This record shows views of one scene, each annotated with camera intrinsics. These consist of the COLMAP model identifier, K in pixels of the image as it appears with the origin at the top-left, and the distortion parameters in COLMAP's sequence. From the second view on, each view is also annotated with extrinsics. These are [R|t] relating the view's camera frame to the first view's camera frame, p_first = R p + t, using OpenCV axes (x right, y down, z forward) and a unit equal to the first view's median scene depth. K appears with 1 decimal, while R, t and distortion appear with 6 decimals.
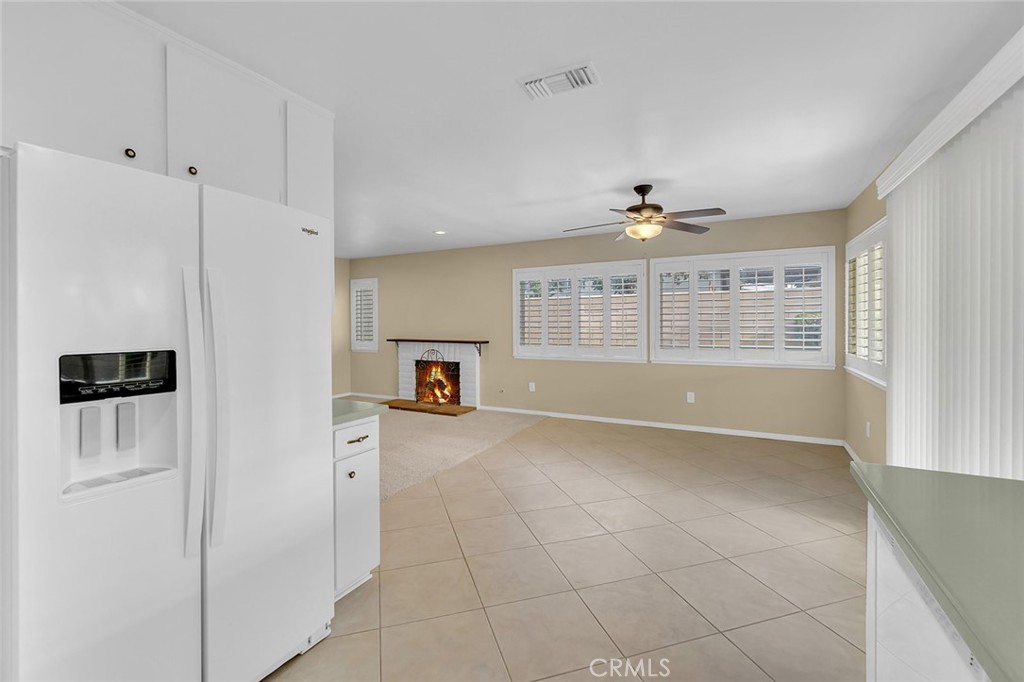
lens RADIAL K [[428.1, 0, 539.9], [0, 428.1, 321.0], [0, 0, 1]] dist [-0.002914, -0.000013]
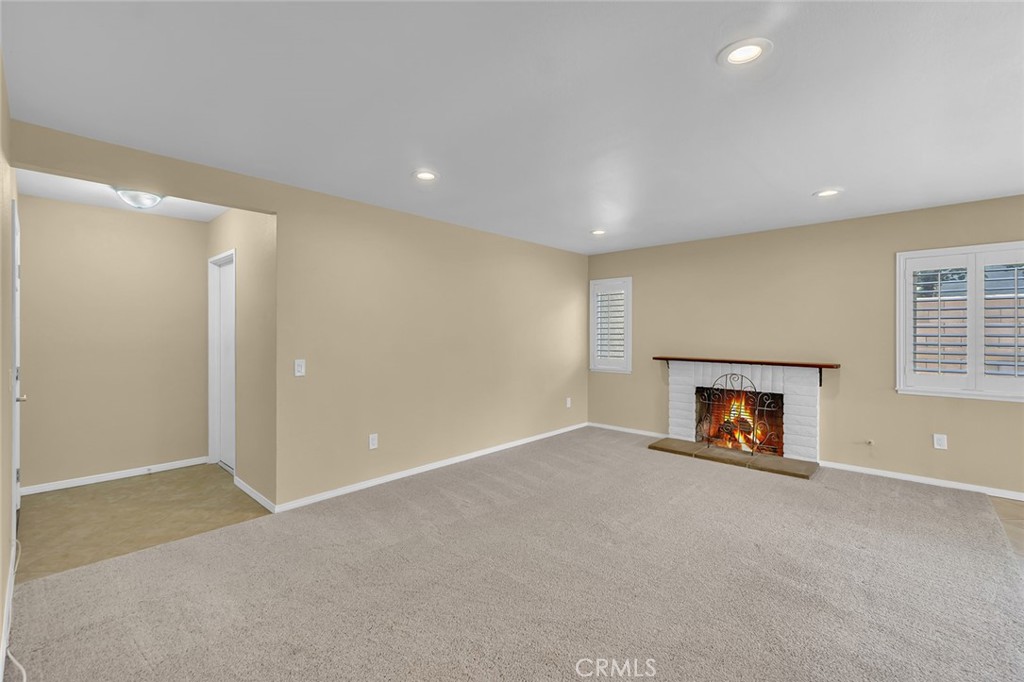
lens RADIAL K [[444.5, 0, 511.1], [0, 444.5, 334.5], [0, 0, 1]] dist [-0.007755, -0.000609]
pose [[0.955438, 0.008583, -0.295066, -0.384027], [-0.008582, 0.999962, 0.001298, 0.004130], [0.295066, 0.001292, 0.955476, 0.192137]]
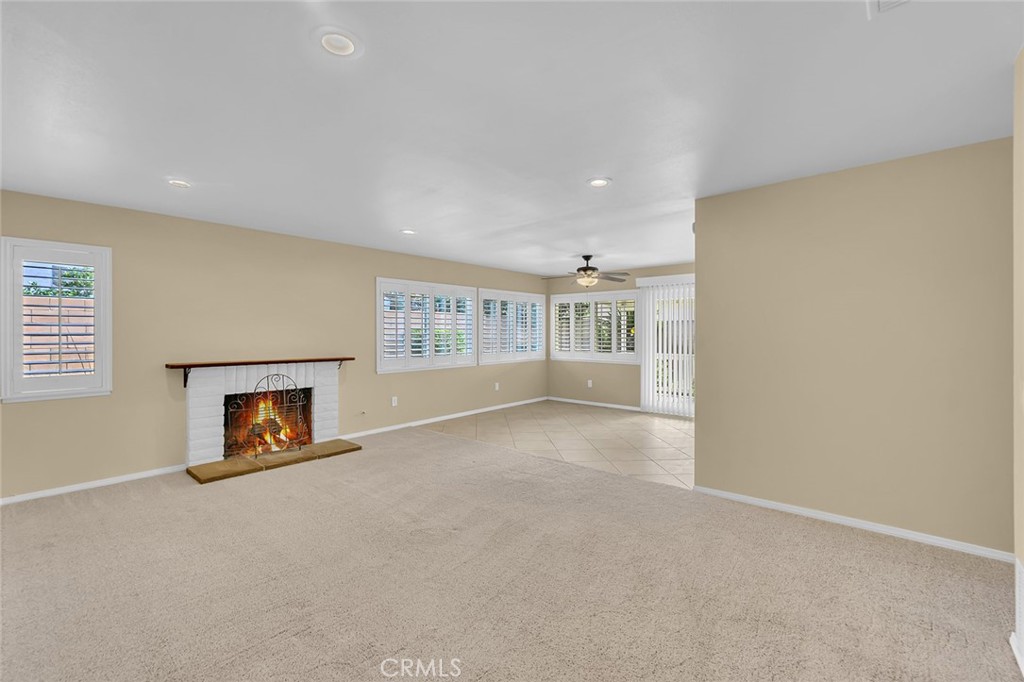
lens RADIAL K [[444.5, 0, 513.9], [0, 444.5, 336.6], [0, 0, 1]] dist [-0.007755, -0.000609]
pose [[0.237674, -0.001045, 0.971344, -0.845965], [0.001865, 0.999998, 0.000620, 0.006048], [-0.971343, 0.001664, 0.237675, 0.451595]]
